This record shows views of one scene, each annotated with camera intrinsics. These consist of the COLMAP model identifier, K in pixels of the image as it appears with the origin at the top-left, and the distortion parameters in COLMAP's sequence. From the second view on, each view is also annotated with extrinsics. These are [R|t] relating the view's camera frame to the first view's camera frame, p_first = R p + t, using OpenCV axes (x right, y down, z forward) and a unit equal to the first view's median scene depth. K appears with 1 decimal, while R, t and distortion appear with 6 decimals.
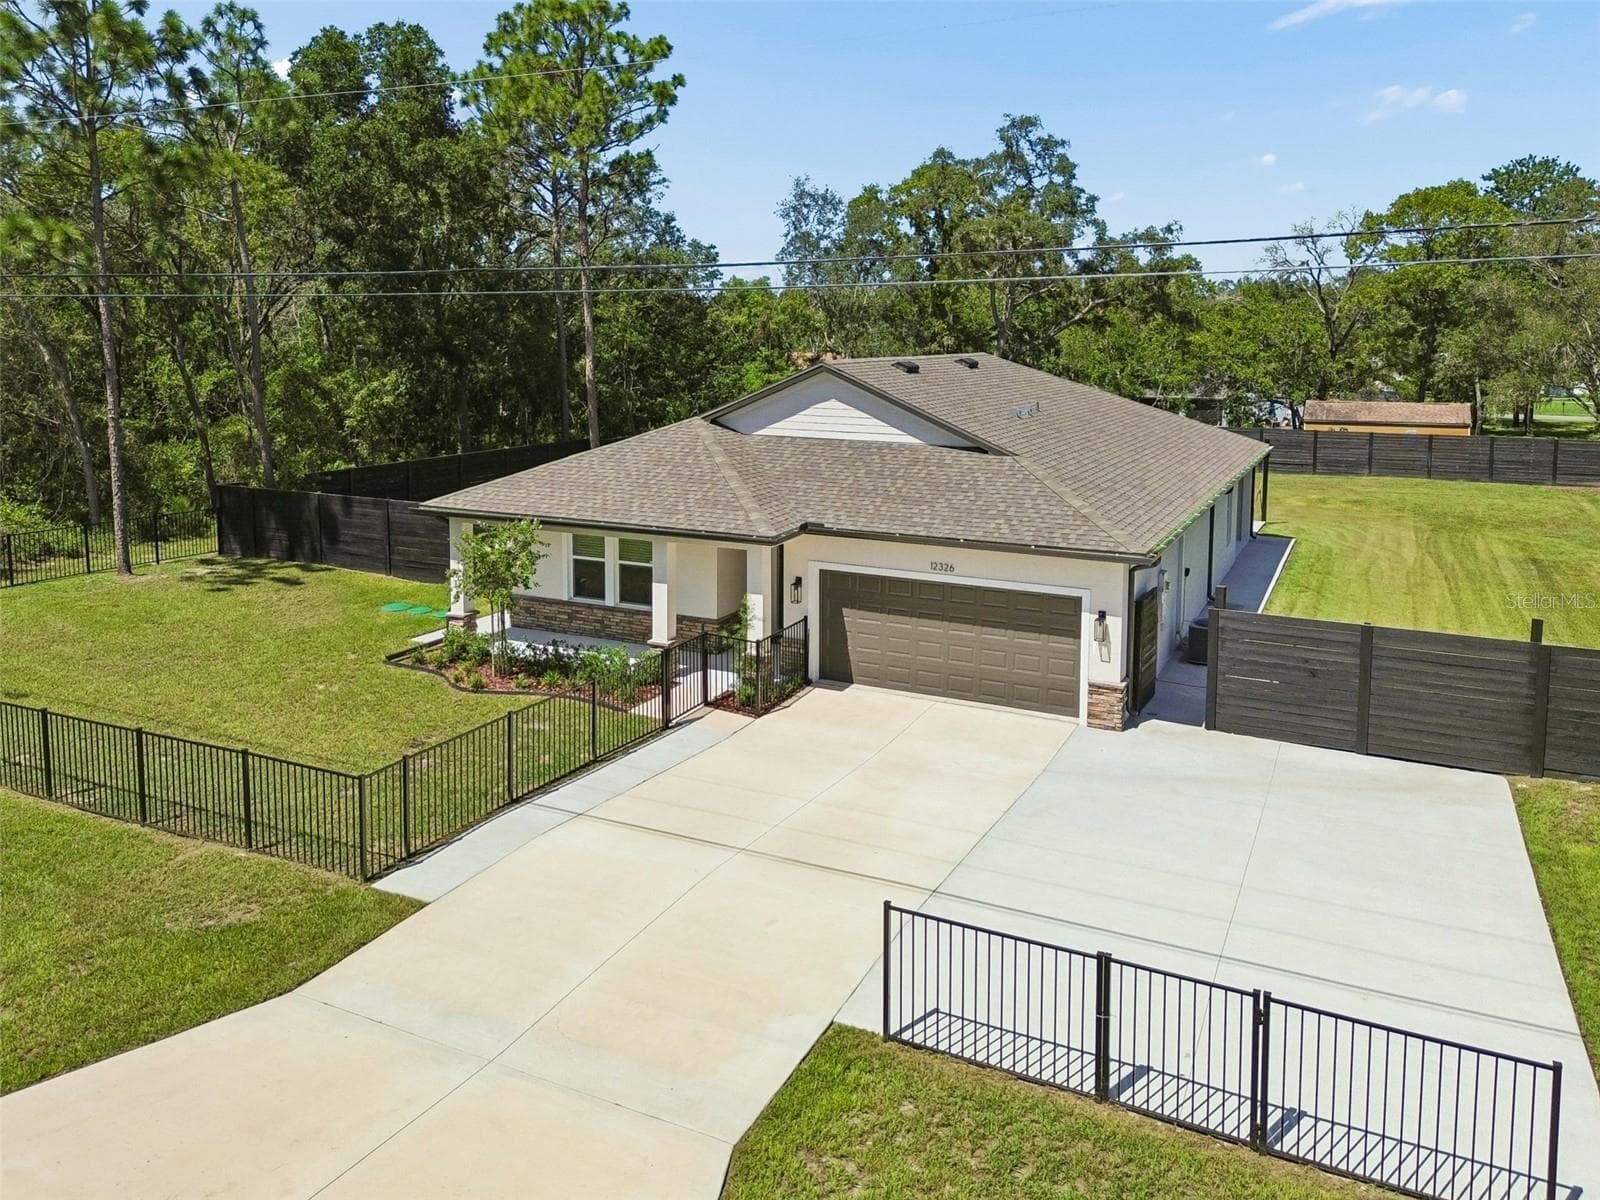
lens RADIAL K [[1174.4, 0, 795.3], [0, 1174.4, 463.6], [0, 0, 1]] dist [0.043931, -0.000994]
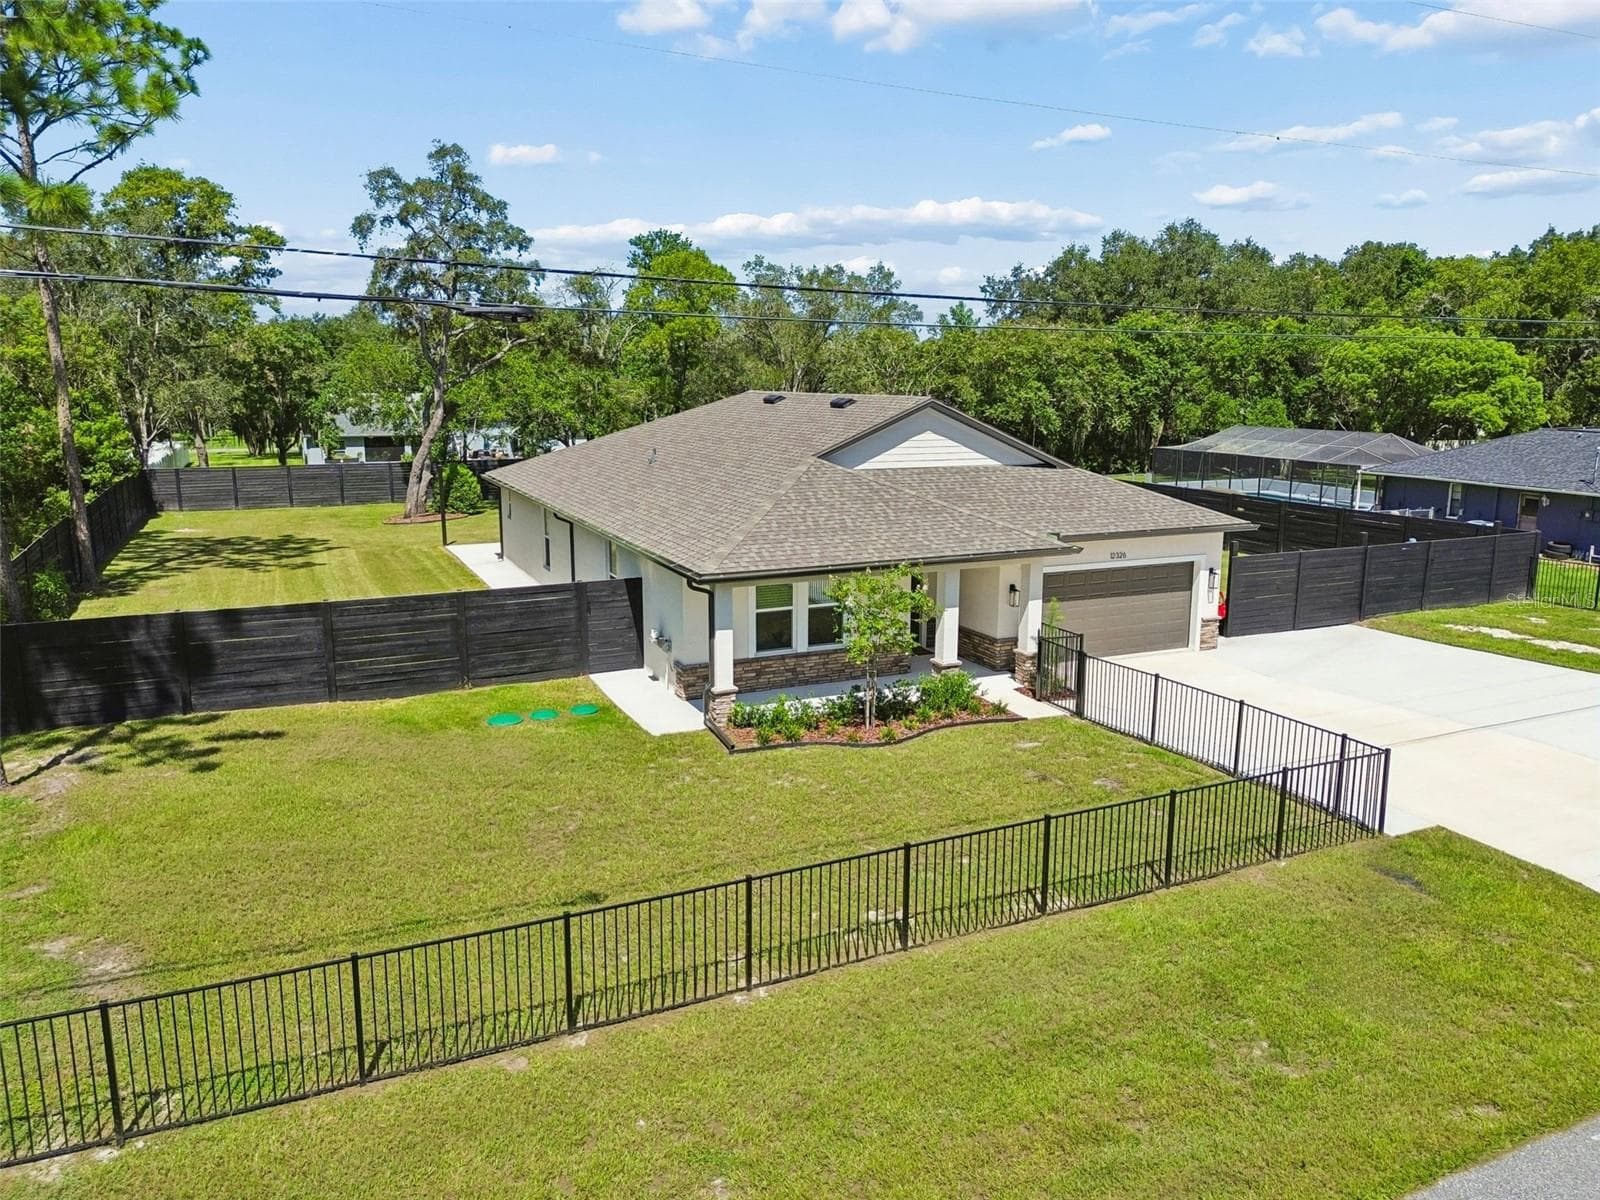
lens RADIAL K [[1123.9, 0, 796.4], [0, 1123.9, 579.8], [0, 0, 1]] dist [0.042399, -0.002084]
pose [[0.632789, -0.140931, 0.761391, -0.962865], [0.085883, 0.990005, 0.111869, -0.049729], [-0.769546, -0.005399, 0.638568, 0.444520]]
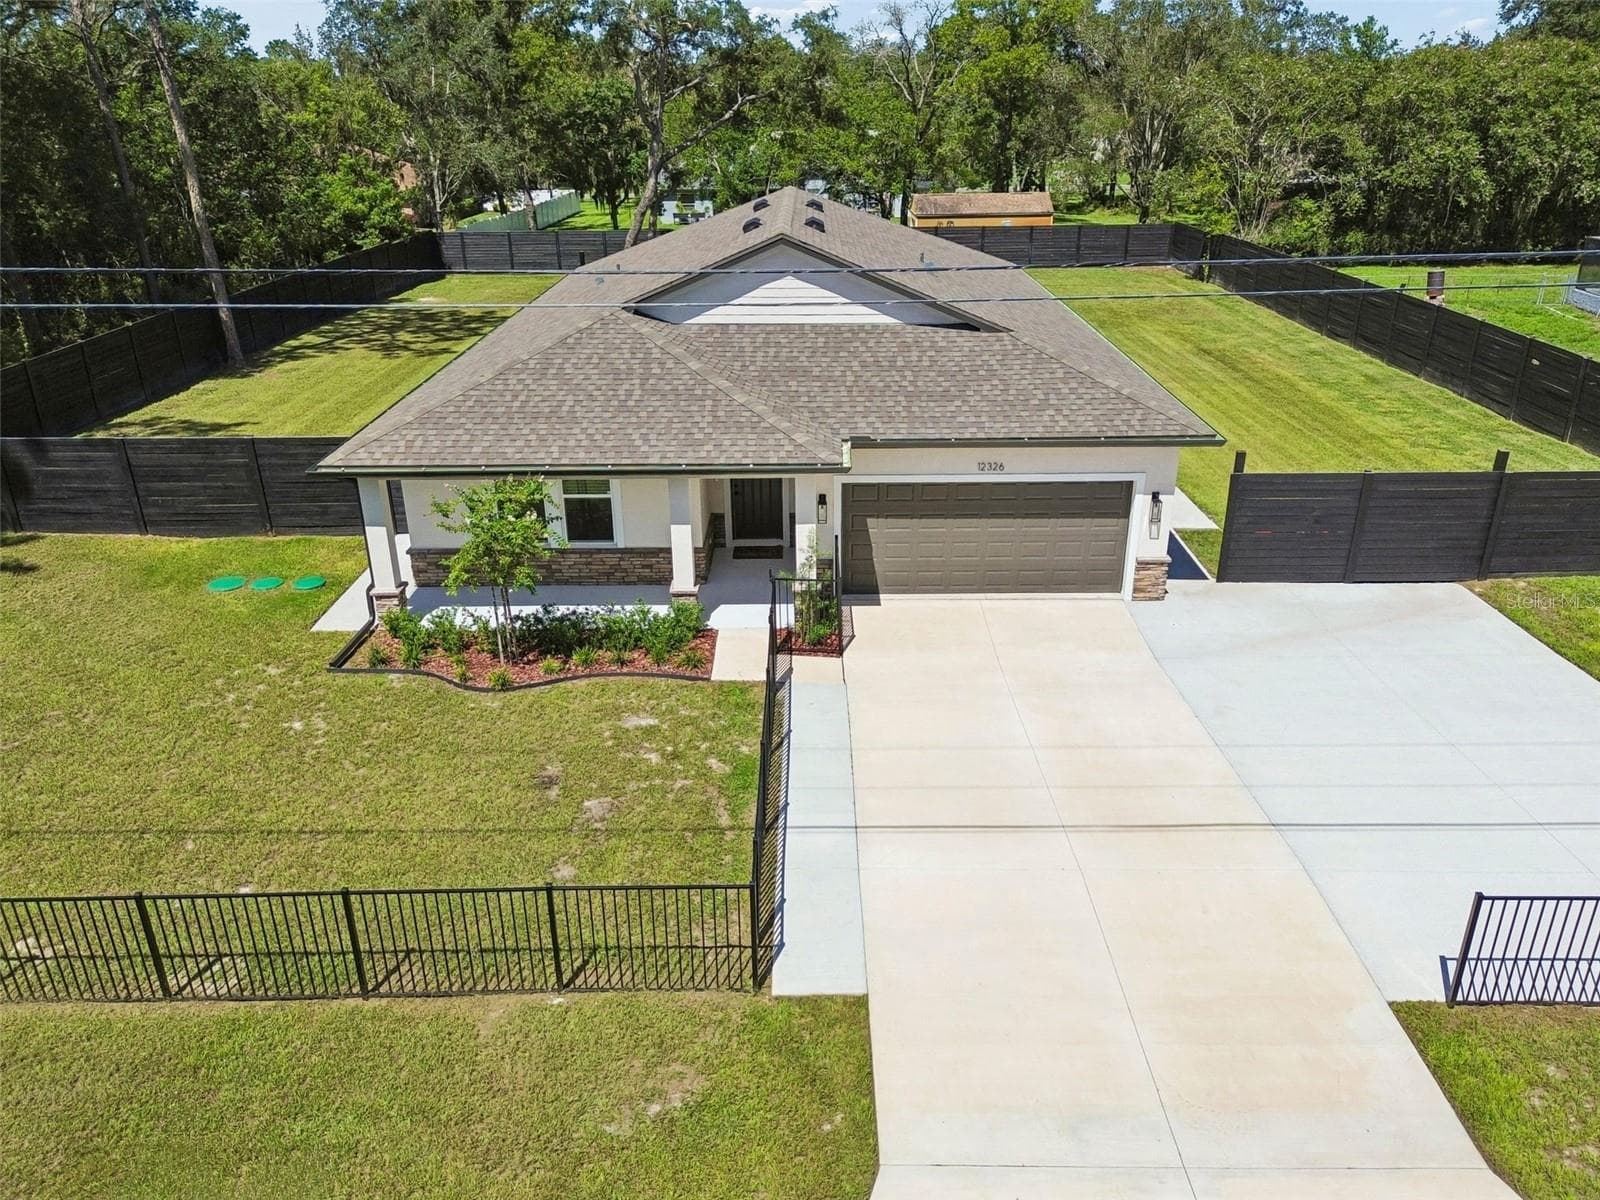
lens RADIAL K [[1146.6, 0, 800.0], [0, 1146.6, 600.0], [0, 0, 1]] dist [0.033826, -0.009032]
pose [[0.899432, -0.186912, 0.395076, -0.370338], [0.061875, 0.949291, 0.308250, -0.097099], [-0.432658, -0.252805, 0.865388, 0.217427]]
